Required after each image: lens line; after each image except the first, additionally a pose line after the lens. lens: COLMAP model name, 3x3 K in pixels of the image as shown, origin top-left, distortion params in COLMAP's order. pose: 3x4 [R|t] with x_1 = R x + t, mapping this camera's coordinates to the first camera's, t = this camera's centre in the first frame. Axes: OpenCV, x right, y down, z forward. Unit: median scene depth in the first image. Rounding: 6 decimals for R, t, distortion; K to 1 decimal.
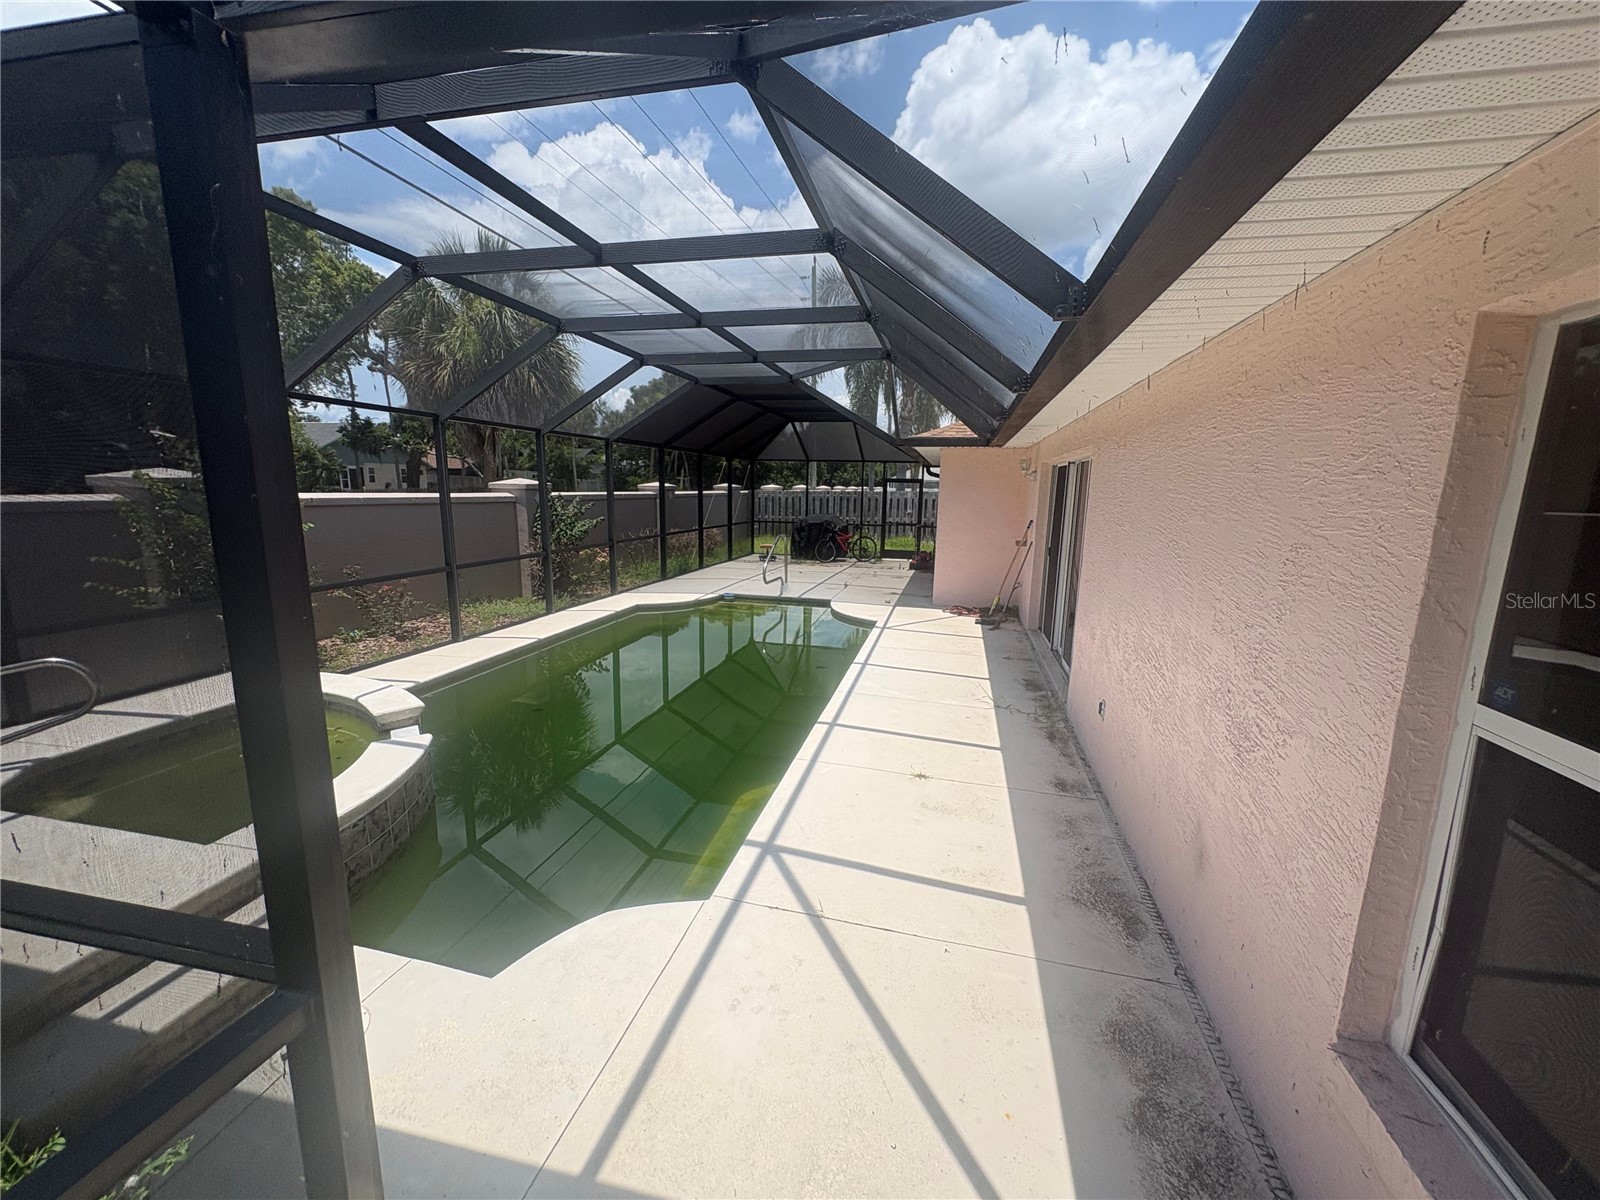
lens RADIAL K [[641.9, 0, 805.4], [0, 641.9, 601.9], [0, 0, 1]] dist [0.000652, 0.000025]
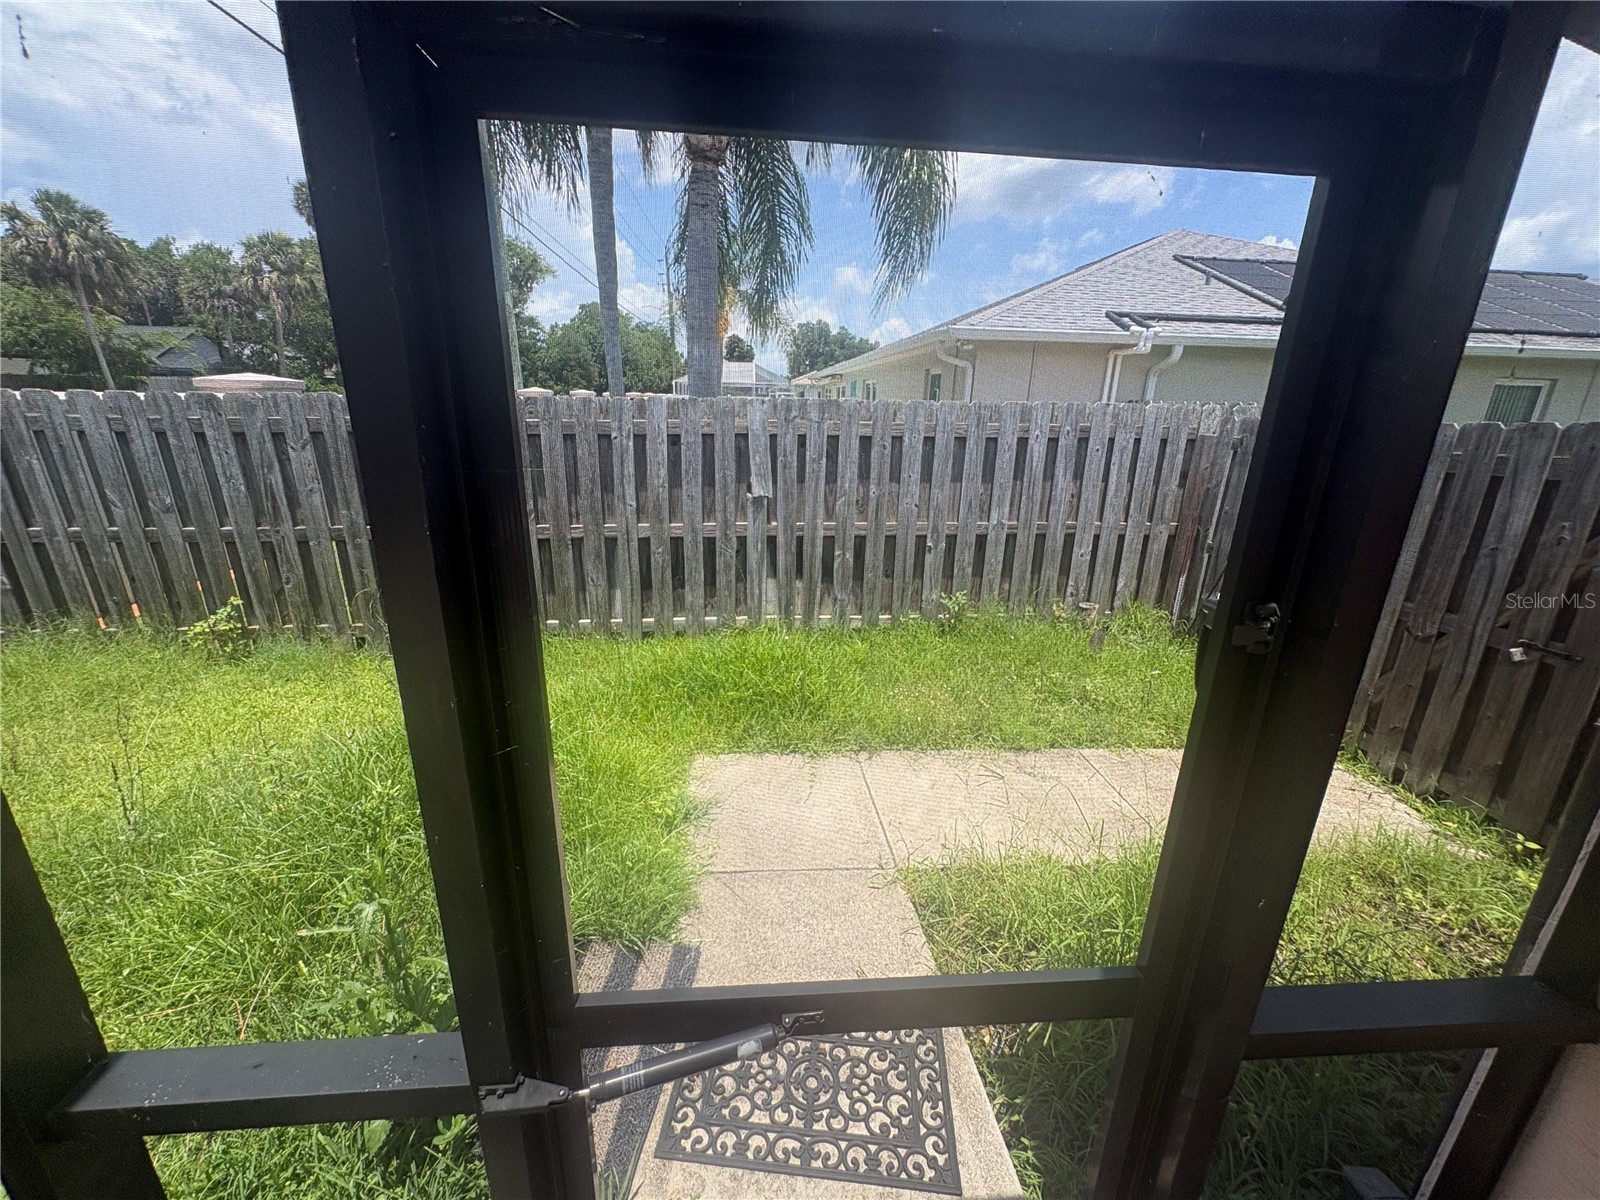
lens RADIAL K [[641.9, 0, 799.4], [0, 641.9, 605.5], [0, 0, 1]] dist [0.000652, 0.000025]
pose [[0.952528, -0.088566, 0.291283, 0.106514], [0.048178, 0.988546, 0.143025, -0.132243], [-0.300614, -0.122202, 0.945885, 0.779543]]
